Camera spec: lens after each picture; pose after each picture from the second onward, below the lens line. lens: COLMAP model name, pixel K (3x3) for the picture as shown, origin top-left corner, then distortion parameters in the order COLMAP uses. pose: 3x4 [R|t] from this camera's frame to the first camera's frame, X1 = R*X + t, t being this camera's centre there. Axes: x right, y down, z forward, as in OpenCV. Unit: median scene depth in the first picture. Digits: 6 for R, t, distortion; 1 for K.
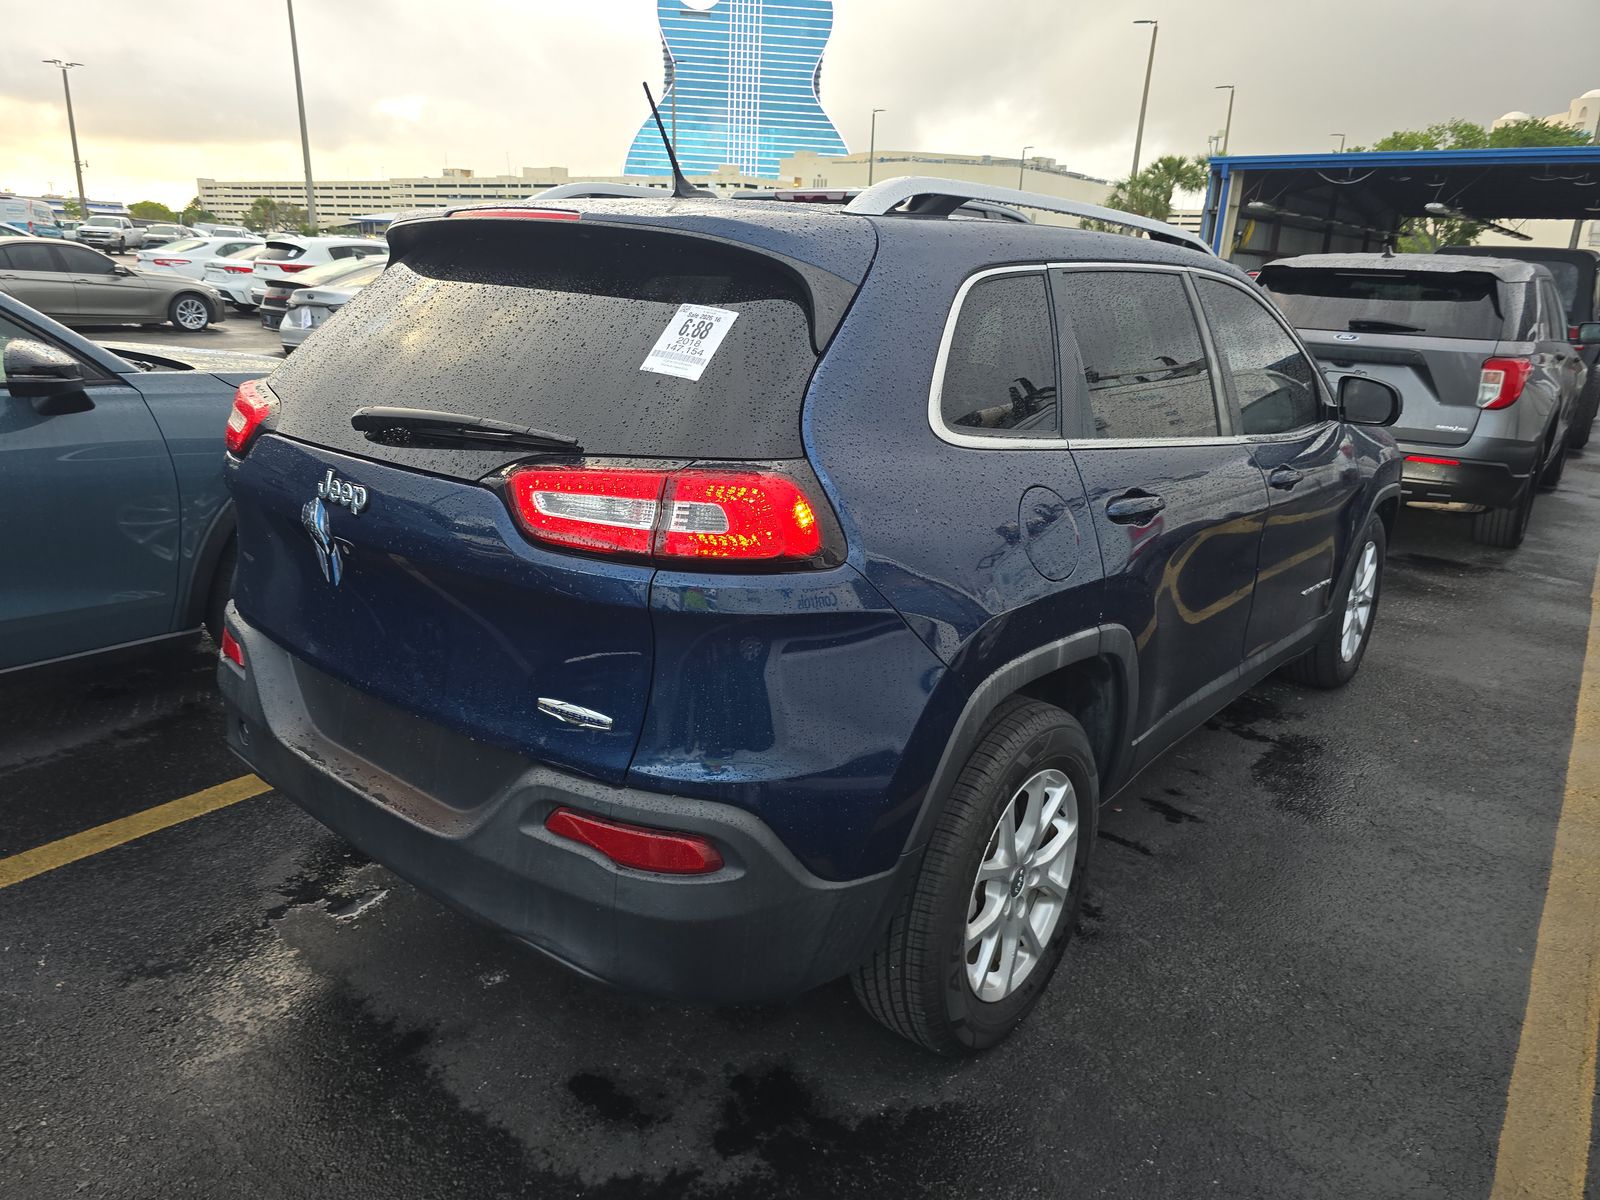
lens RADIAL K [[1075.7, 0, 794.4], [0, 1075.7, 597.5], [0, 0, 1]] dist [0.035108, -0.028919]
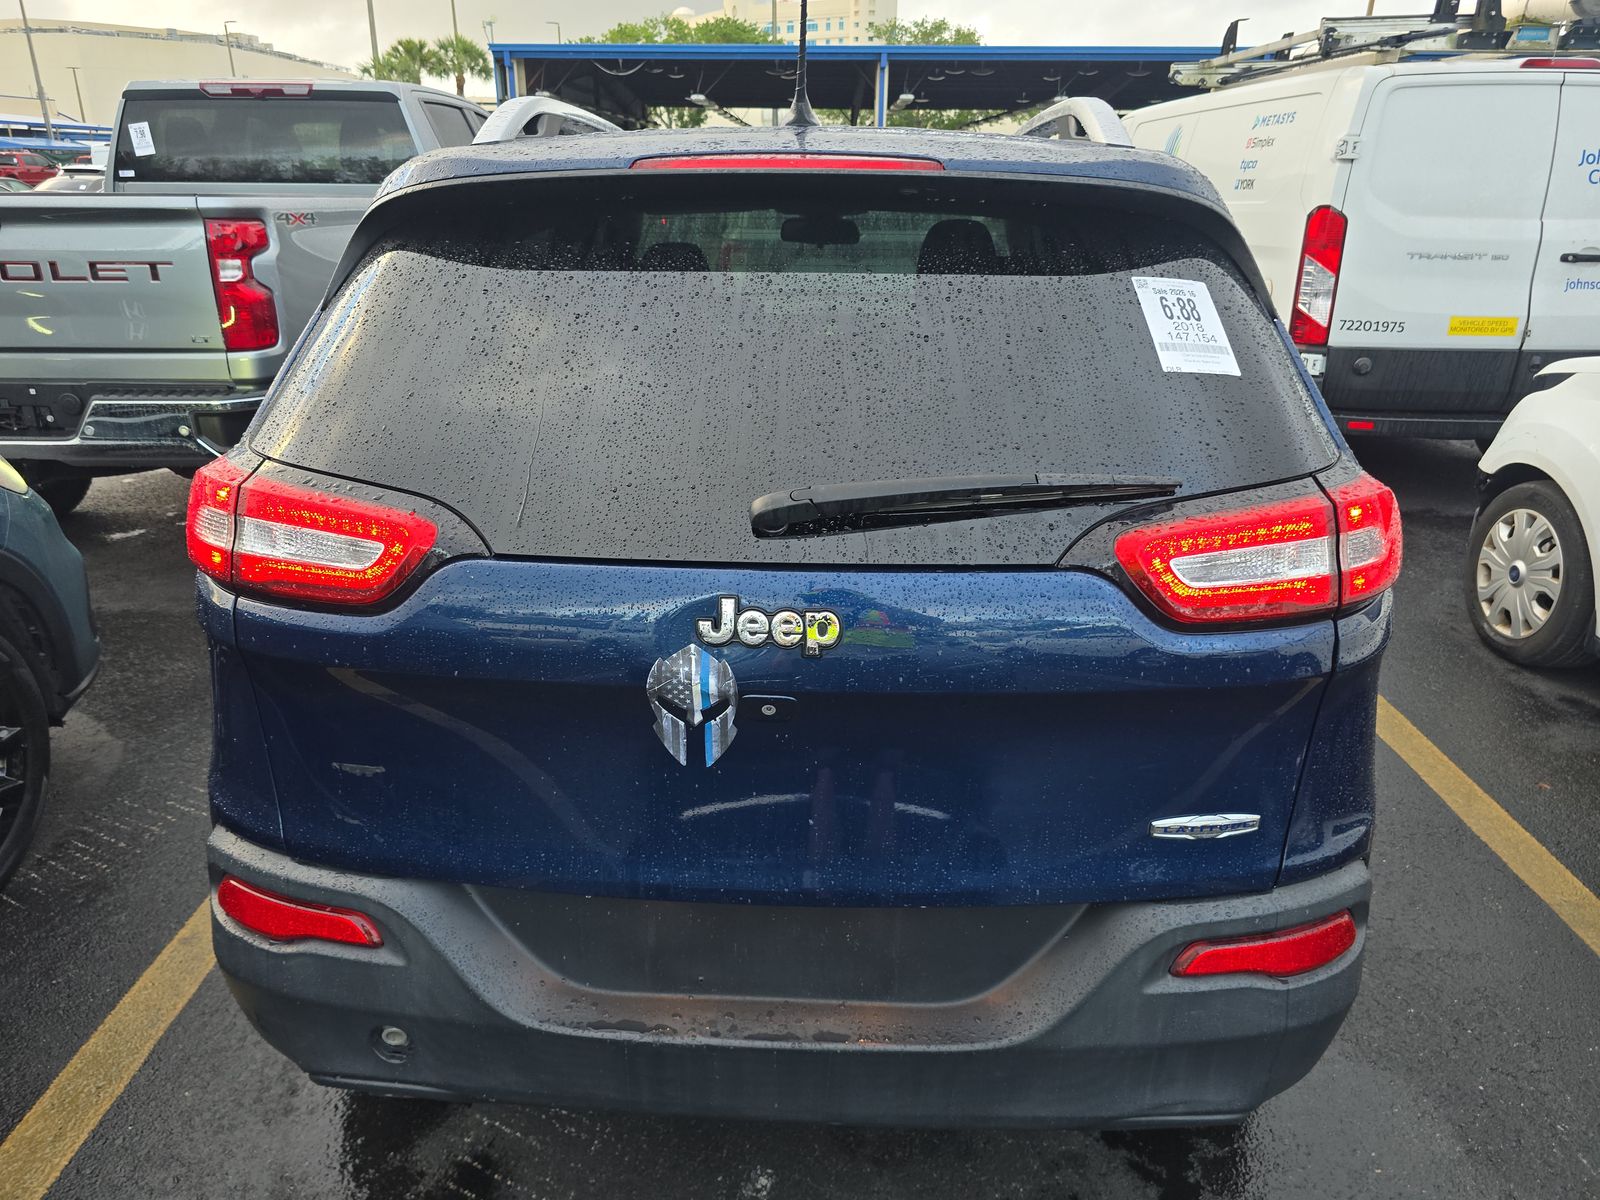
lens RADIAL K [[1075.7, 0, 794.4], [0, 1075.7, 597.5], [0, 0, 1]] dist [0.035108, -0.028919]
pose [[0.803475, -0.248515, 0.540989, -0.615961], [0.199278, 0.968555, 0.148961, -0.169656], [-0.560996, -0.011879, 0.827733, 0.389474]]
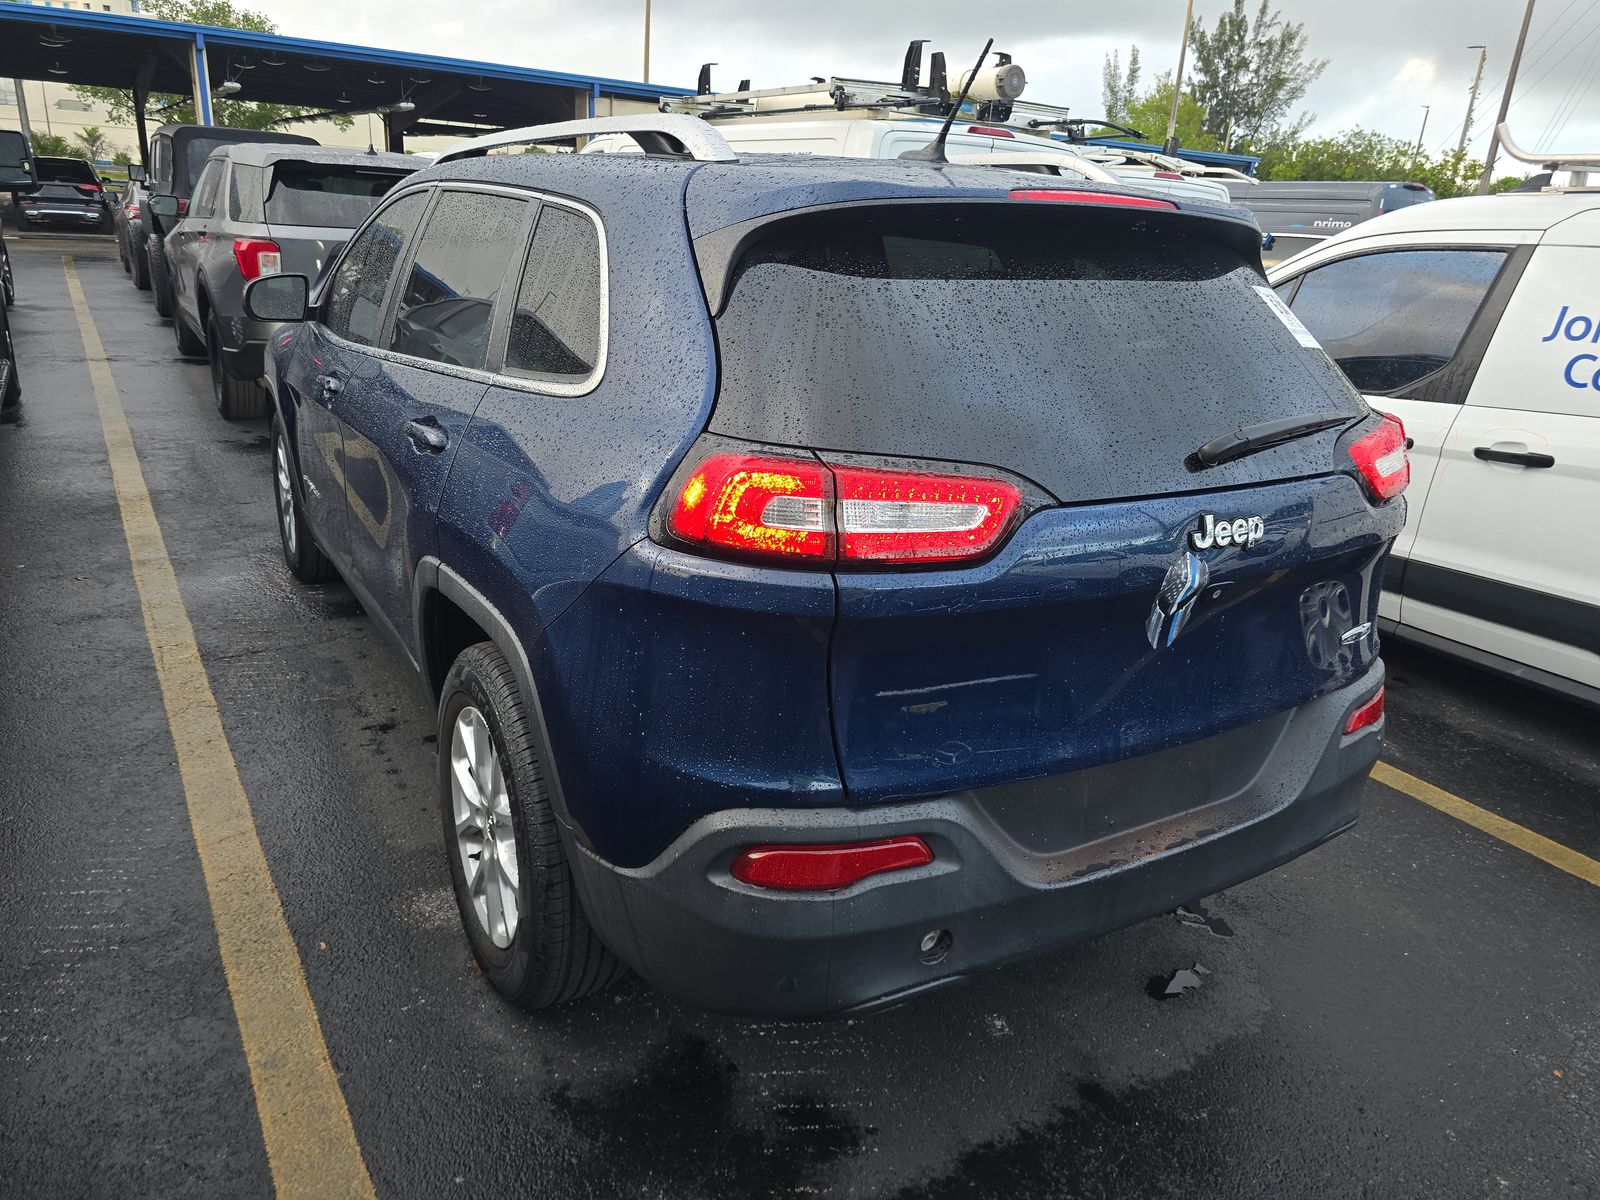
lens RADIAL K [[1063.9, 0, 800.0], [0, 1063.9, 600.0], [0, 0, 1]] dist [0.046585, -0.035765]
pose [[0.347446, -0.339340, 0.874145, -1.107536], [0.233252, 0.934198, 0.269941, -0.304029], [-0.908226, 0.110106, 0.403735, 0.804465]]
